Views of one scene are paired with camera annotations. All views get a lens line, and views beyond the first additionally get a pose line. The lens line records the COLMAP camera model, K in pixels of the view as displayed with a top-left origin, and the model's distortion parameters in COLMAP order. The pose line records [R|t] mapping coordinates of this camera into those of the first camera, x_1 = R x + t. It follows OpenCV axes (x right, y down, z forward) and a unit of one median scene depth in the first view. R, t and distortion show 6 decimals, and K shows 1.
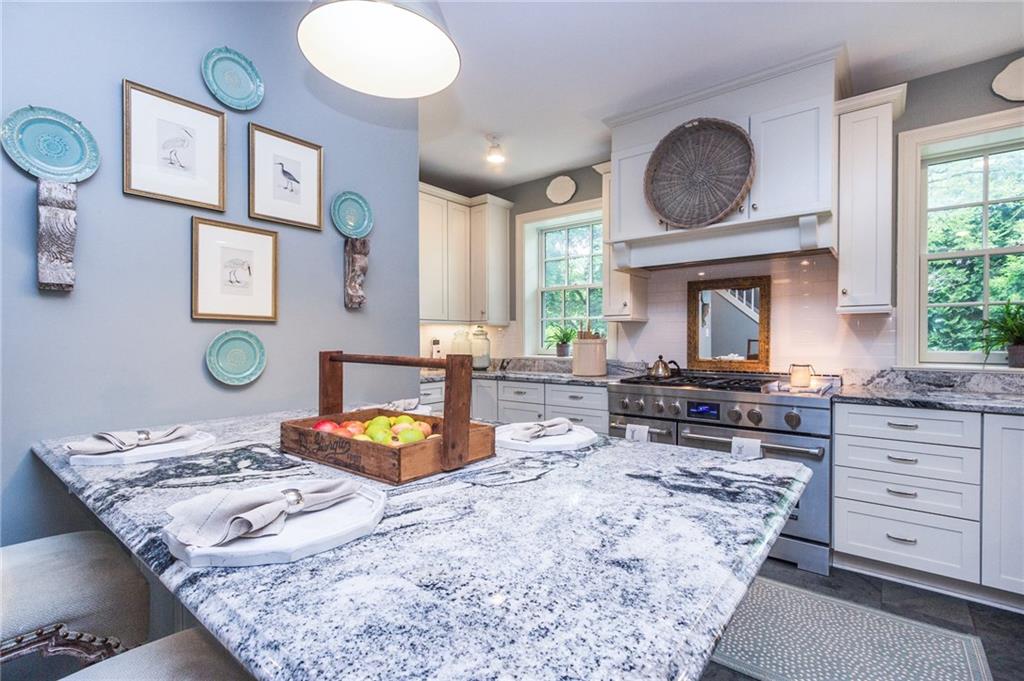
lens RADIAL K [[466.4, 0, 515.2], [0, 466.4, 343.5], [0, 0, 1]] dist [0.005316, -0.001861]
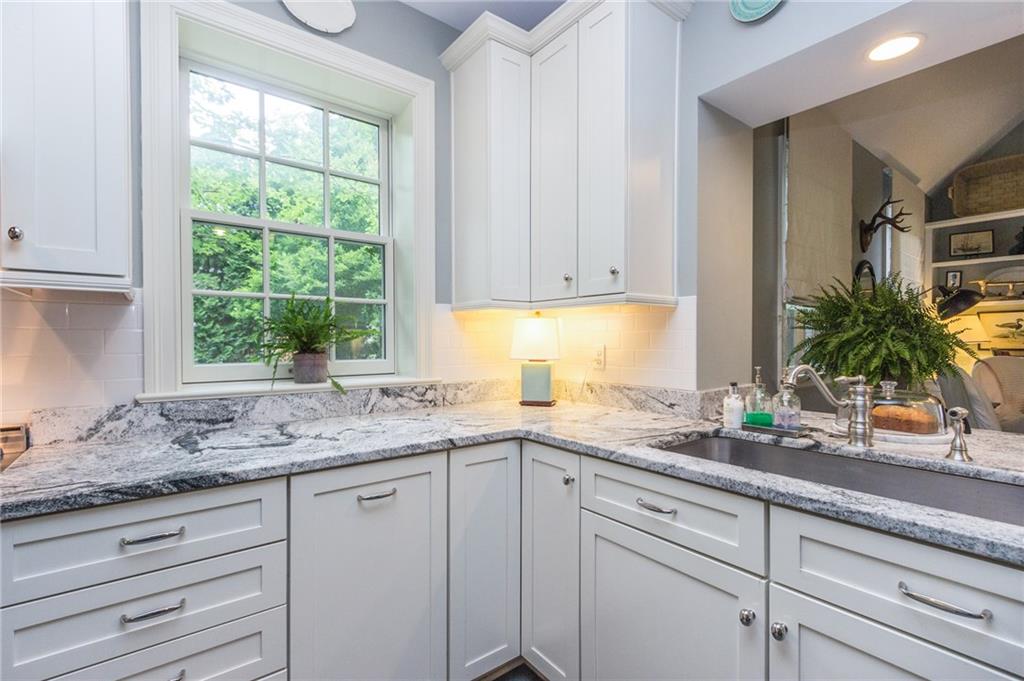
lens RADIAL K [[466.4, 0, 510.8], [0, 466.4, 347.6], [0, 0, 1]] dist [0.005316, -0.001861]
pose [[0.236001, -0.010438, 0.971697, 0.331554], [0.009649, 0.999918, 0.008398, -0.007045], [-0.971705, 0.007394, 0.236083, 0.390448]]
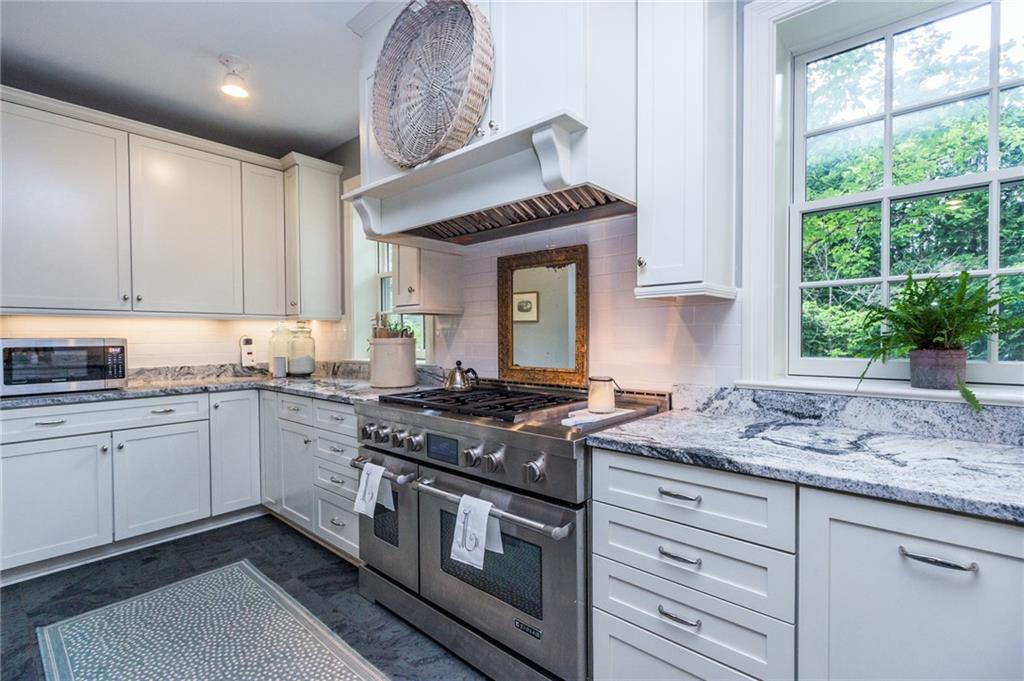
lens RADIAL K [[466.4, 0, 513.9], [0, 466.4, 345.3], [0, 0, 1]] dist [0.005316, -0.001861]
pose [[0.998891, -0.000116, -0.047083, 0.464067], [0.000632, 0.999940, 0.010929, -0.006591], [0.047079, -0.010947, 0.998831, 0.310427]]
